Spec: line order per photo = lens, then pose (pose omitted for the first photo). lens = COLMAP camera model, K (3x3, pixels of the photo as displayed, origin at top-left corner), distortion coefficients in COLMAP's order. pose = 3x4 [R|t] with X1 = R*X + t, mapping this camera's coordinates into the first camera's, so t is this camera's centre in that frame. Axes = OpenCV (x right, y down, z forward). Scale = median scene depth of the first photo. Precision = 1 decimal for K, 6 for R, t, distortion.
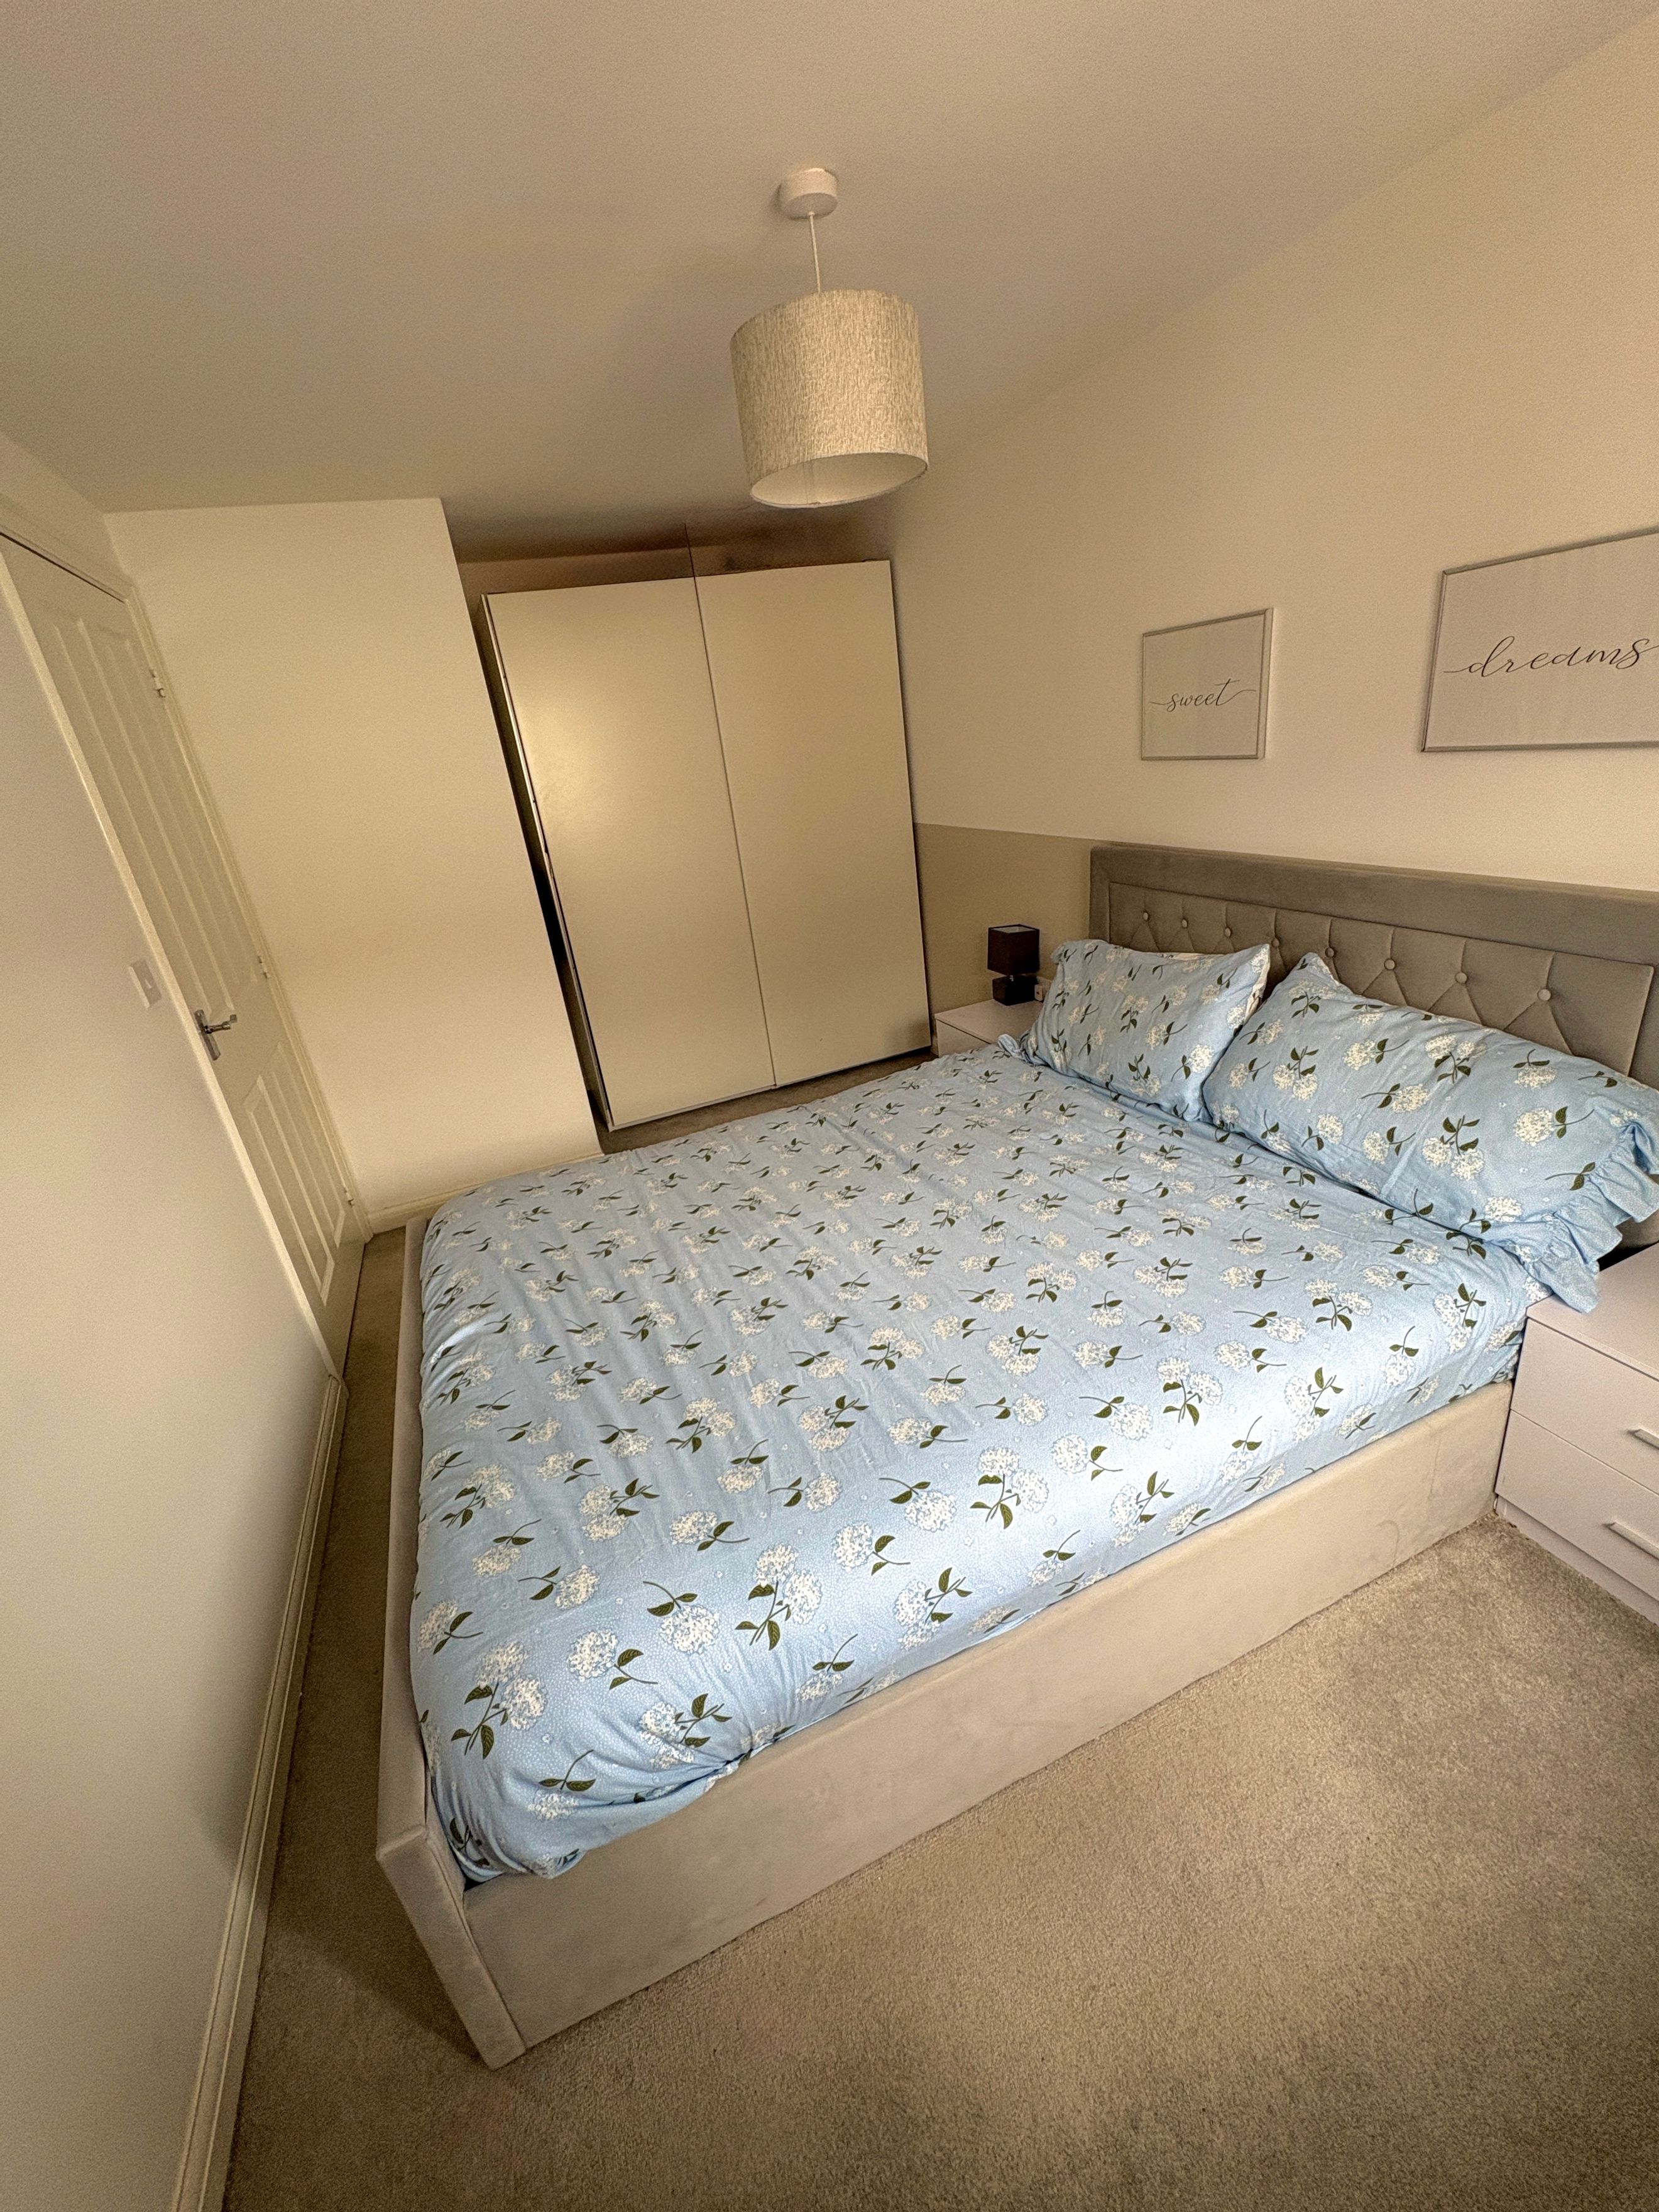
lens RADIAL K [[883.2, 0, 825.0], [0, 883.2, 1097.2], [0, 0, 1]] dist [-0.002184, -0.000543]
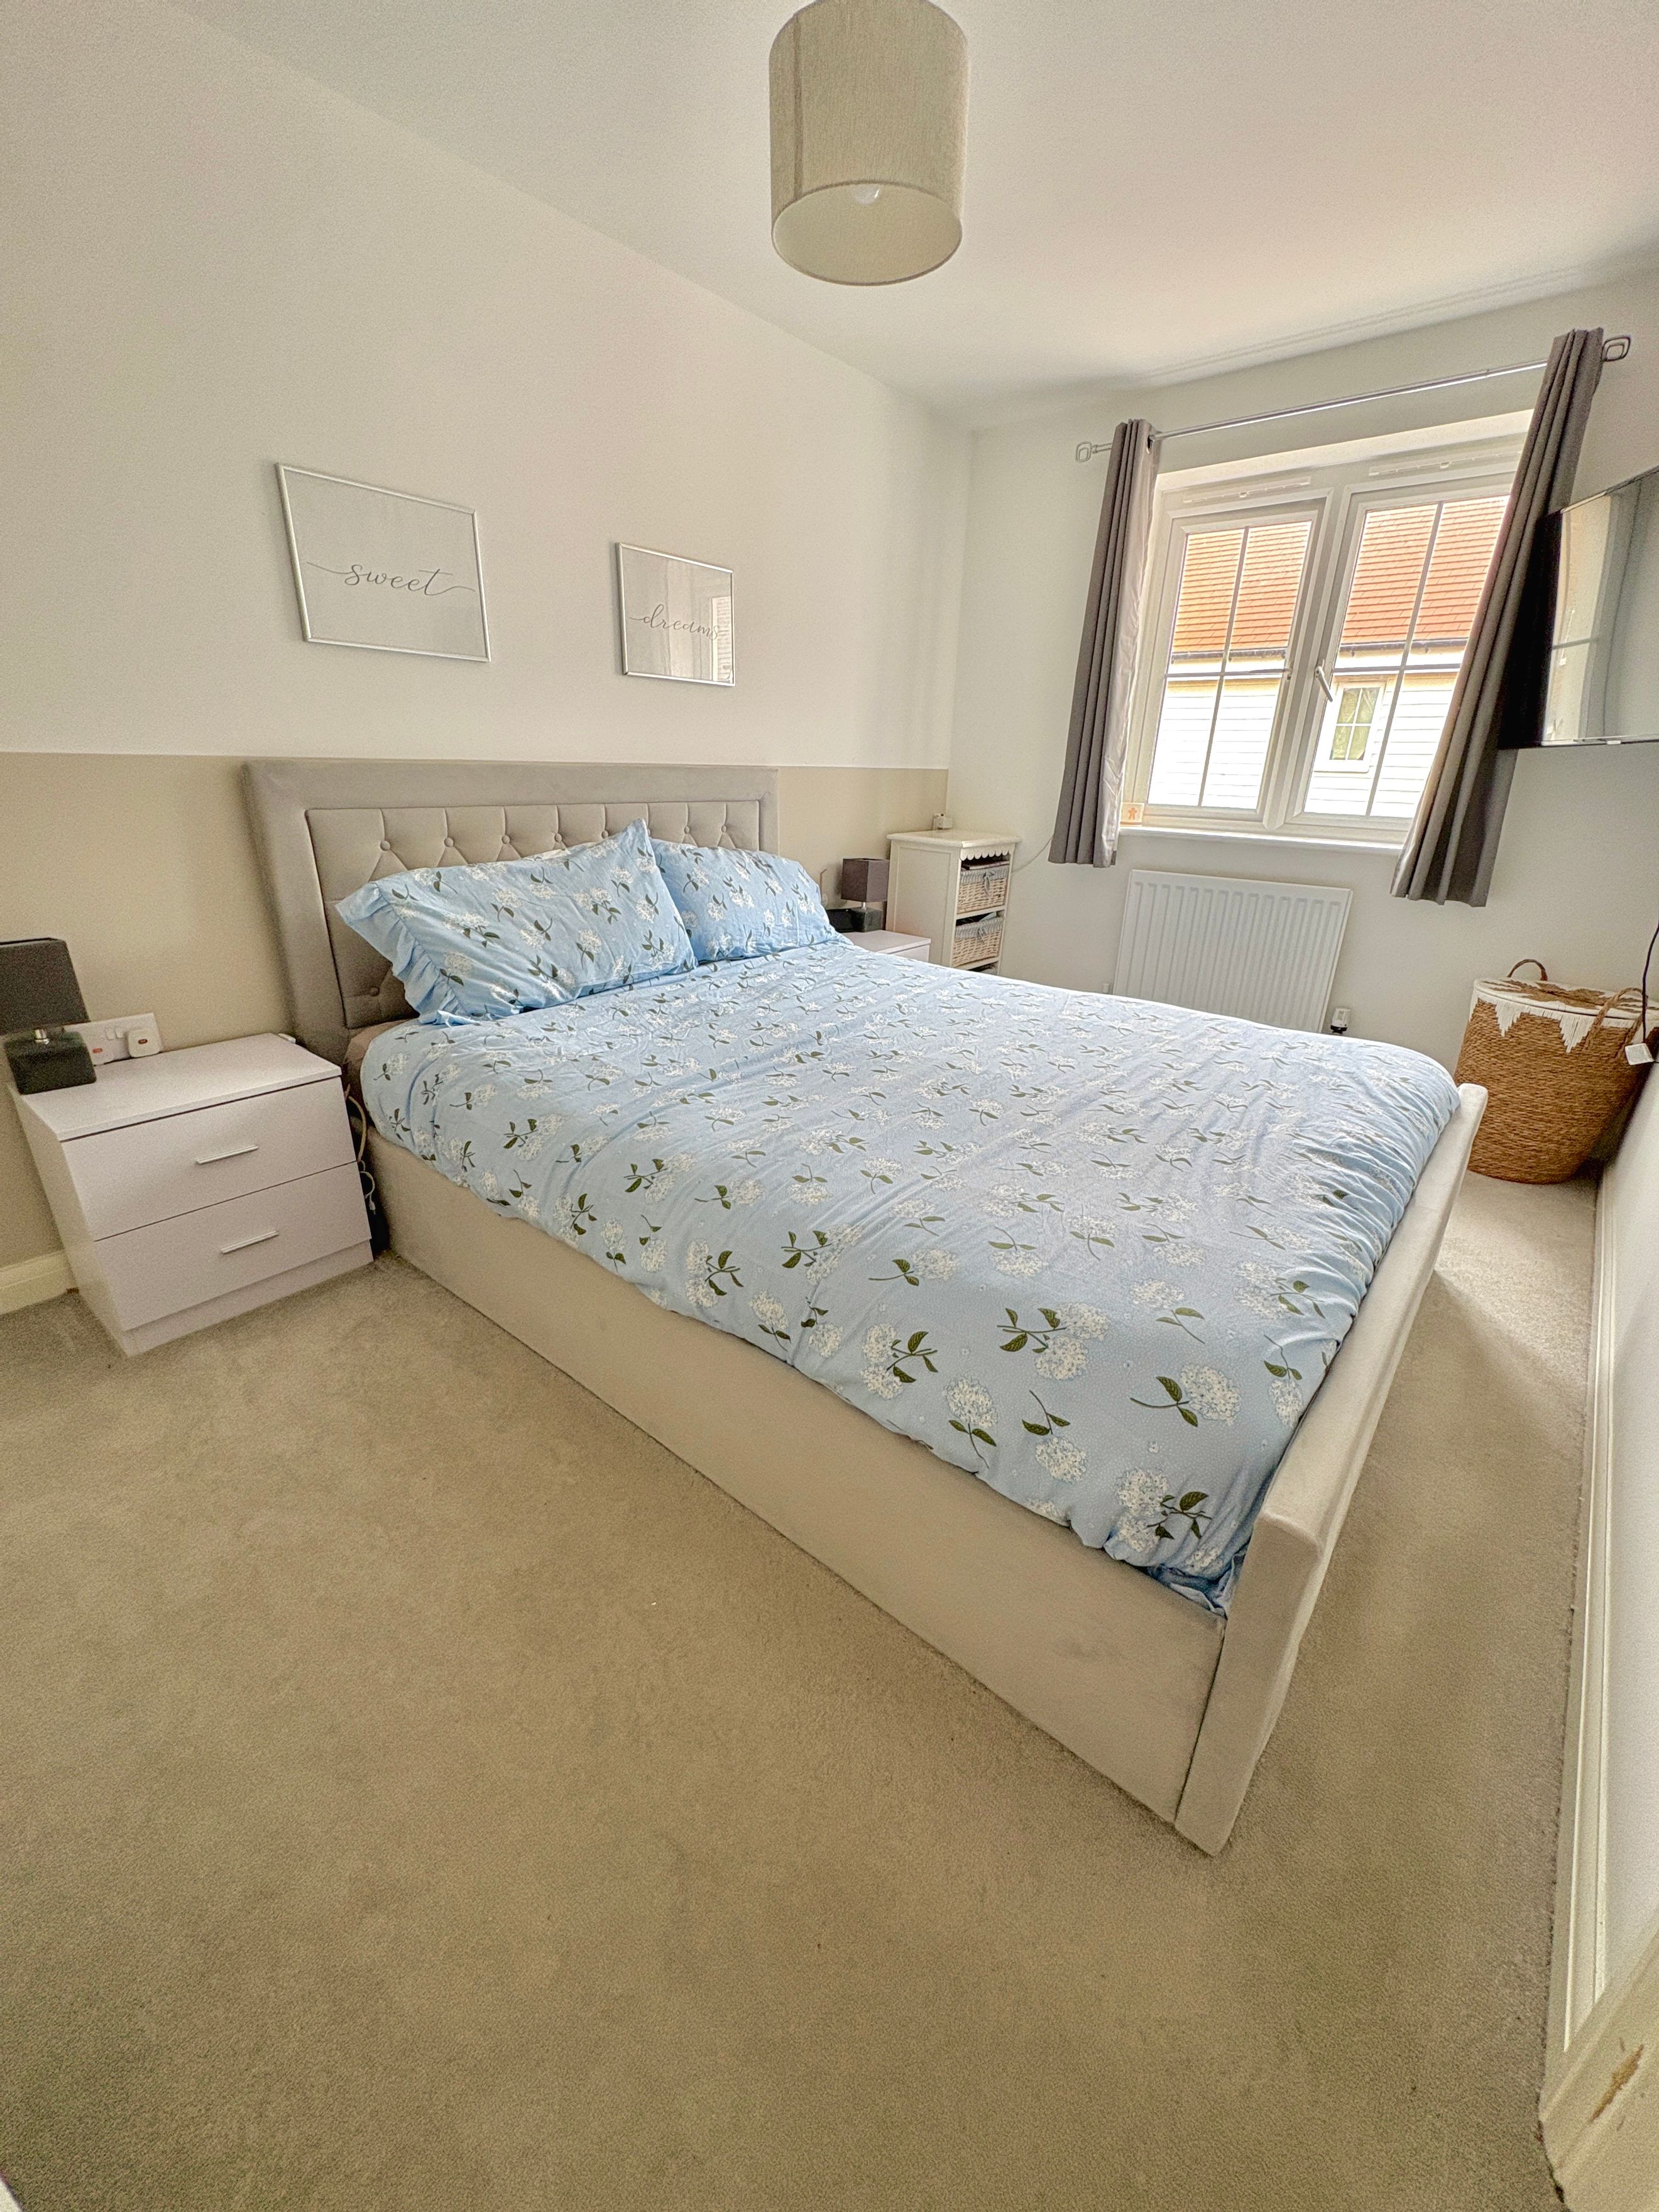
lens RADIAL K [[883.2, 0, 827.4], [0, 883.2, 1110.9], [0, 0, 1]] dist [-0.002184, -0.000543]
pose [[-0.455299, -0.225843, 0.861219, -0.683038], [0.366130, 0.834228, 0.412326, -0.222322], [-0.811574, 0.503049, -0.297135, 1.233423]]
